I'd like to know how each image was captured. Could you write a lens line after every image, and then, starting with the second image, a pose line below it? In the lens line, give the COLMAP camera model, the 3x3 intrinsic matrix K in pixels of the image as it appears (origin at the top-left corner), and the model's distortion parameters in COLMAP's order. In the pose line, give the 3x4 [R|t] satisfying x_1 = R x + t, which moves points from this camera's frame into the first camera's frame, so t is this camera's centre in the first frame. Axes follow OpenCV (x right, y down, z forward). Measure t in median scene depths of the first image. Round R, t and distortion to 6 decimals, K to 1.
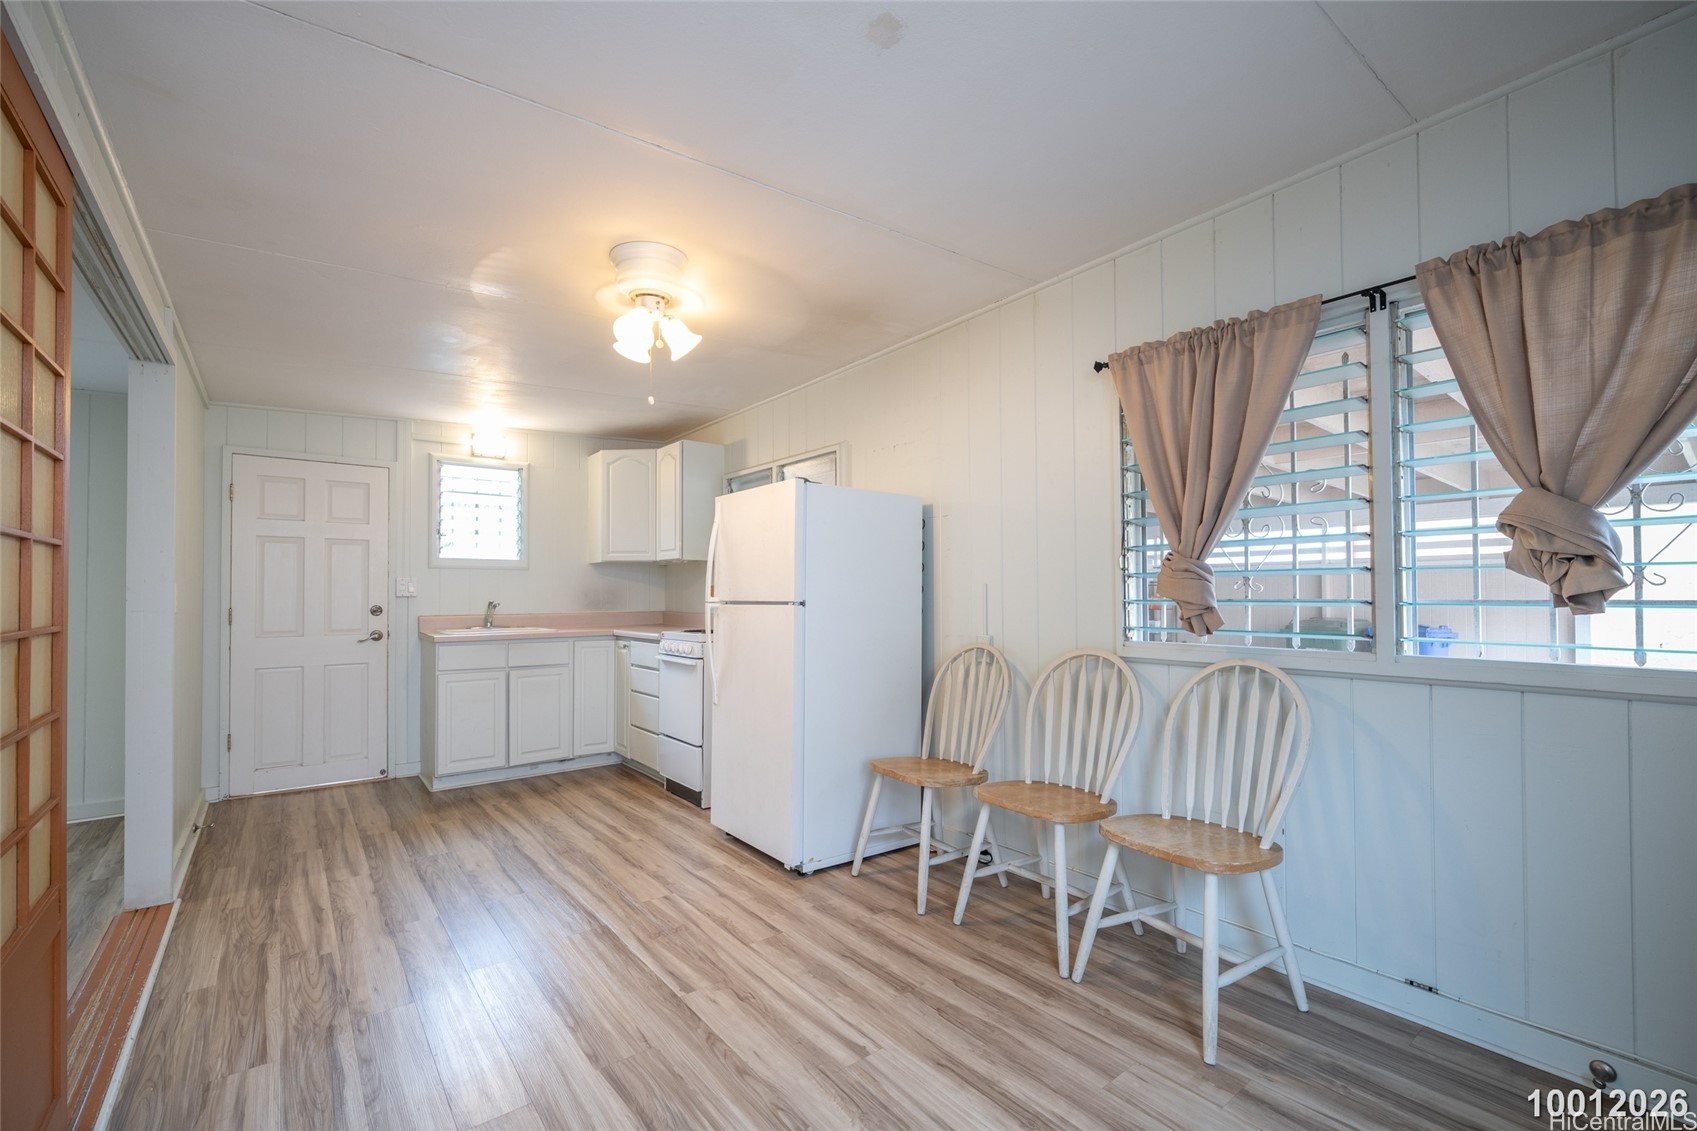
lens RADIAL K [[748.8, 0, 872.0], [0, 748.8, 573.4], [0, 0, 1]] dist [0.003942, -0.001521]
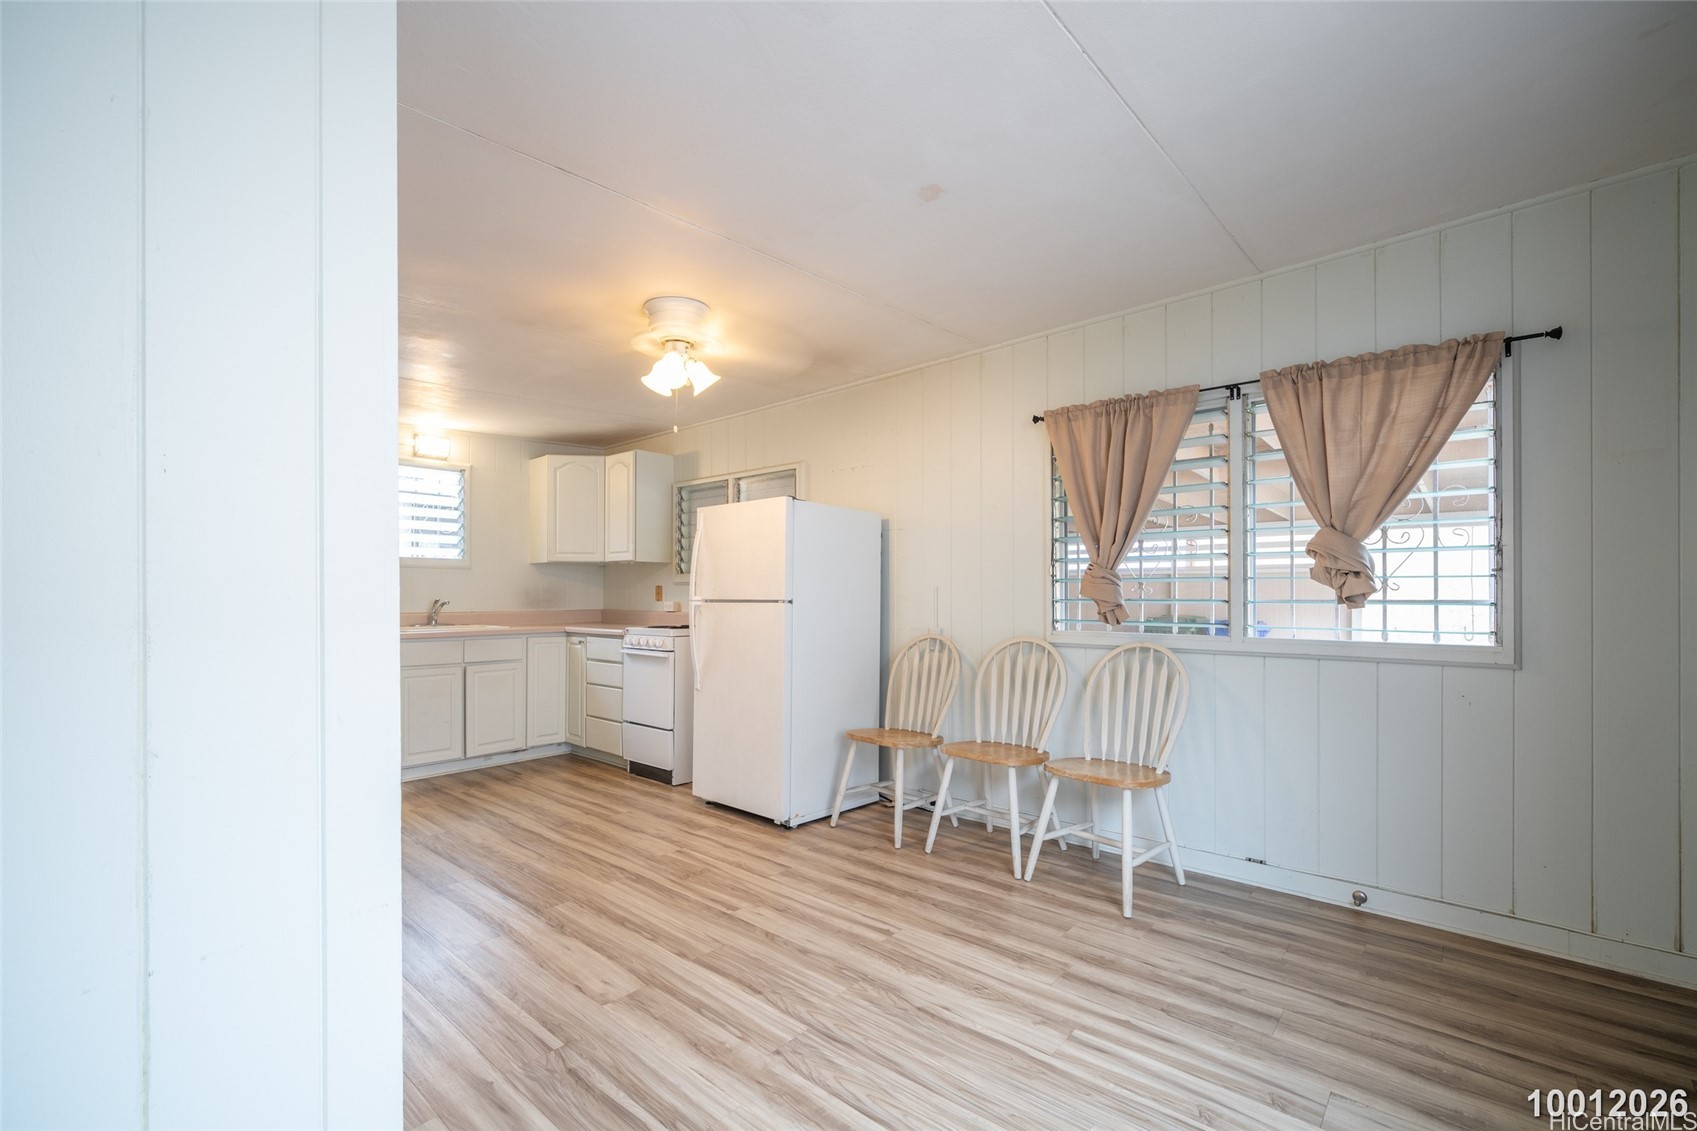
lens RADIAL K [[748.8, 0, 882.6], [0, 748.8, 581.2], [0, 0, 1]] dist [0.003942, -0.001521]
pose [[0.982181, 0.008141, 0.187760, -0.196535], [-0.009926, 0.999914, 0.008567, -0.004357], [-0.187674, -0.010278, 0.982178, -0.221578]]
